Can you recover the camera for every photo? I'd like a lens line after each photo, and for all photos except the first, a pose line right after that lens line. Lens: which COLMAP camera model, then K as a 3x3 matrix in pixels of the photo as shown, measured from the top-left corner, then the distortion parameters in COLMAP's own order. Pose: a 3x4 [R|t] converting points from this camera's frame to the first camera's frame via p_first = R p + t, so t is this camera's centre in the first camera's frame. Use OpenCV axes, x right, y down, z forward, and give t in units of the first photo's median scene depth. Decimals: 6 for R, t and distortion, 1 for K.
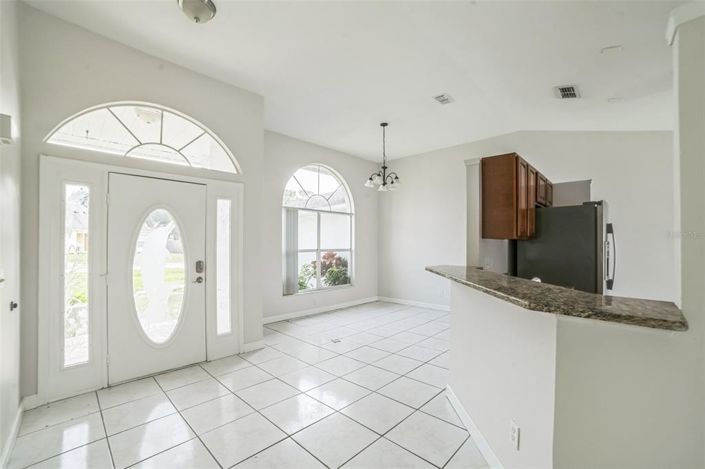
lens RADIAL K [[293.9, 0, 354.6], [0, 293.9, 242.2], [0, 0, 1]] dist [-0.104936, 0.039995]
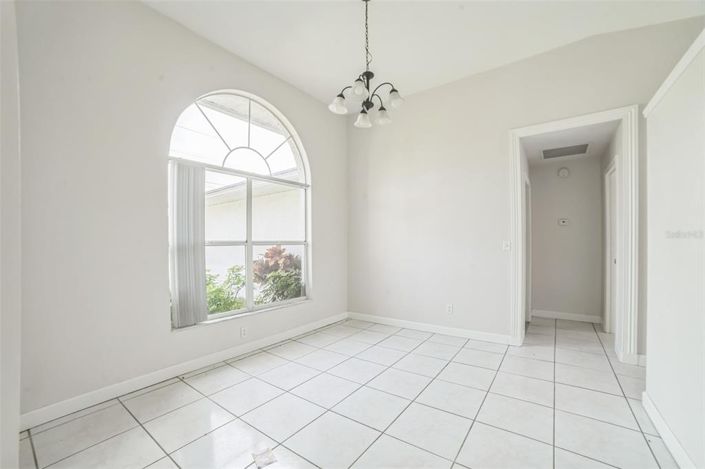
lens RADIAL K [[293.9, 0, 354.6], [0, 293.9, 242.2], [0, 0, 1]] dist [-0.104936, 0.039995]
pose [[0.991074, -0.010235, 0.132917, 0.007583], [0.009038, 0.999913, 0.009606, 0.020422], [-0.133003, -0.008319, 0.991081, 0.364306]]
